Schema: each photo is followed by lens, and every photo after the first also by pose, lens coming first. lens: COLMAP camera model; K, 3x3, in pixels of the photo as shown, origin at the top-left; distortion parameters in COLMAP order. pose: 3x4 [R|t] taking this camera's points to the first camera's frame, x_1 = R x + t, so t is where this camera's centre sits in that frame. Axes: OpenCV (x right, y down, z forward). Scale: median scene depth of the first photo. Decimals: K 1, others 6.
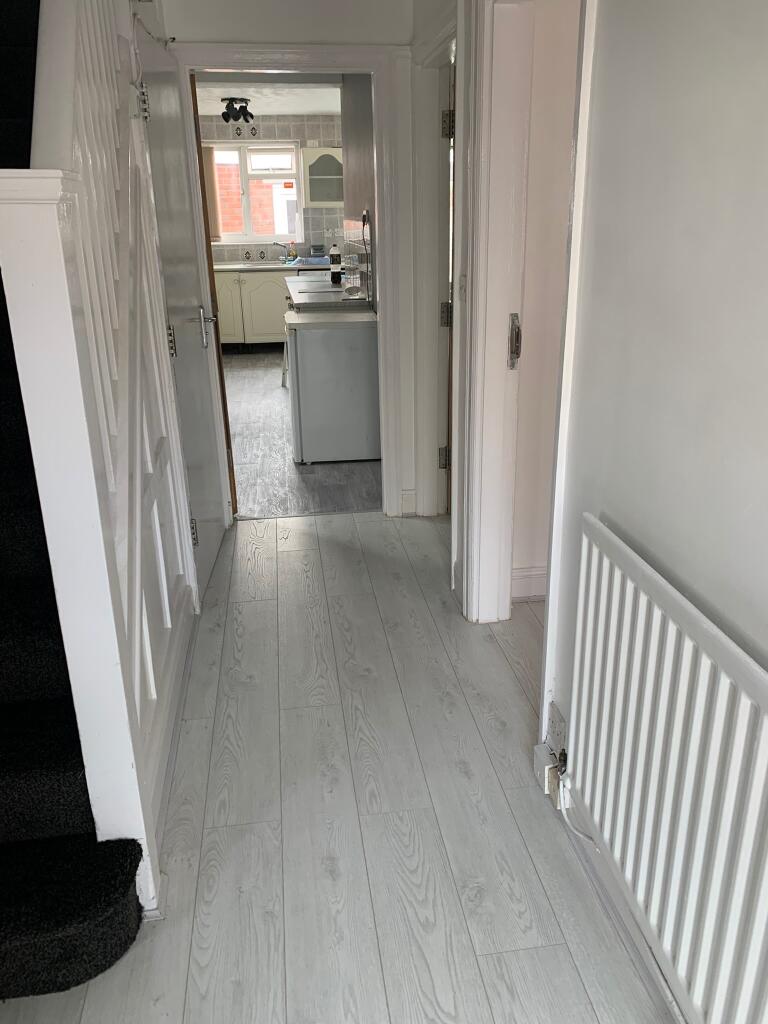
lens RADIAL K [[782.6, 0, 384.0], [0, 782.6, 512.0], [0, 0, 1]] dist [0.083929, -0.131311]
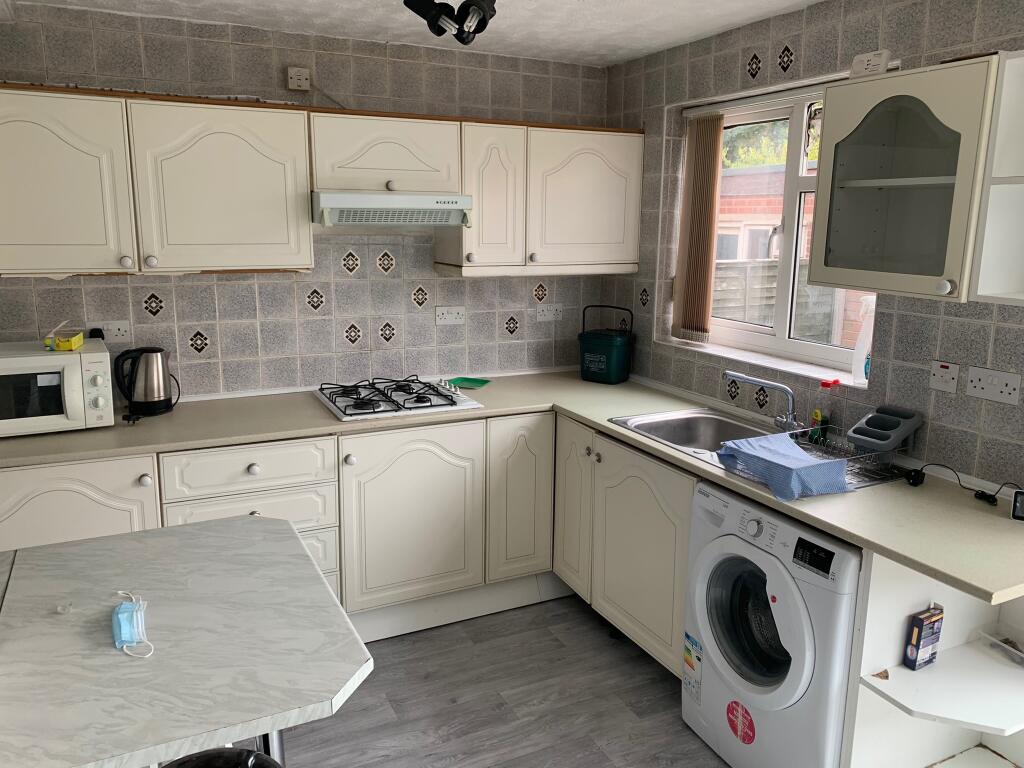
lens RADIAL K [[782.6, 0, 512.0], [0, 782.6, 384.0], [0, 0, 1]] dist [0.083929, -0.131311]
pose [[0.320409, 0.214637, -0.922642, 0.133409], [-0.351265, 0.931474, 0.094707, -0.332296], [0.879745, 0.293747, 0.373847, 0.788182]]
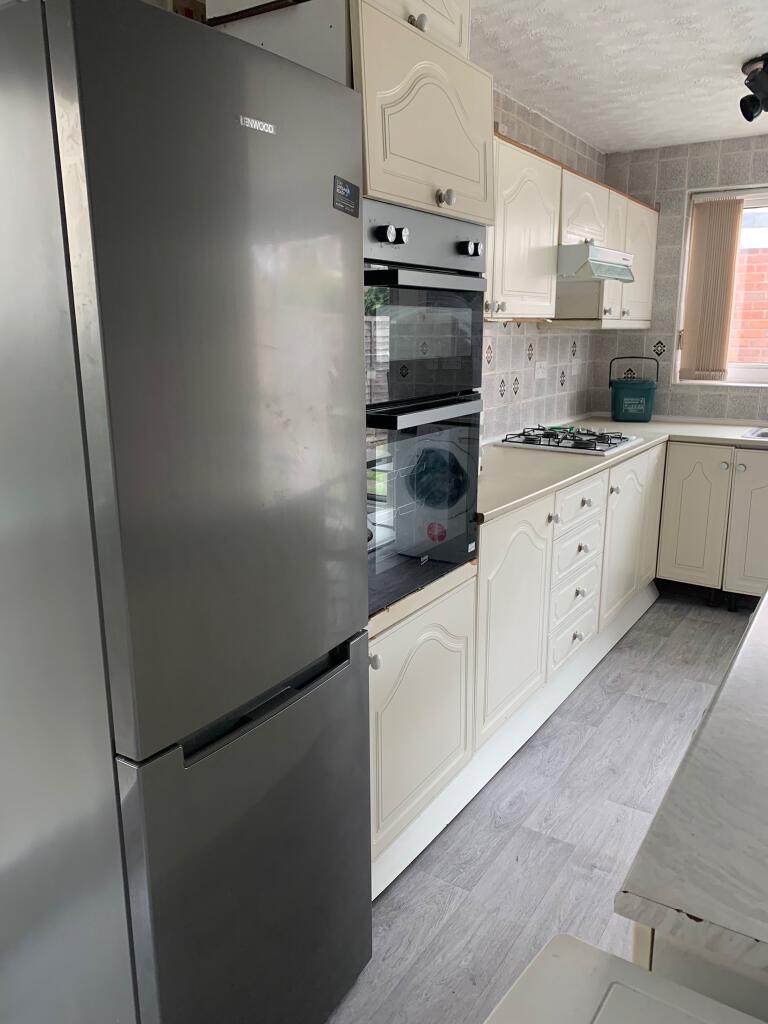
lens RADIAL K [[775.3, 0, 384.0], [0, 775.3, 512.0], [0, 0, 1]] dist [0.002526, 0.001780]
pose [[0.749504, 0.168219, -0.640270, -0.038156], [-0.242837, 0.969618, -0.029517, -0.196711], [0.615852, 0.177604, 0.767583, 0.510625]]
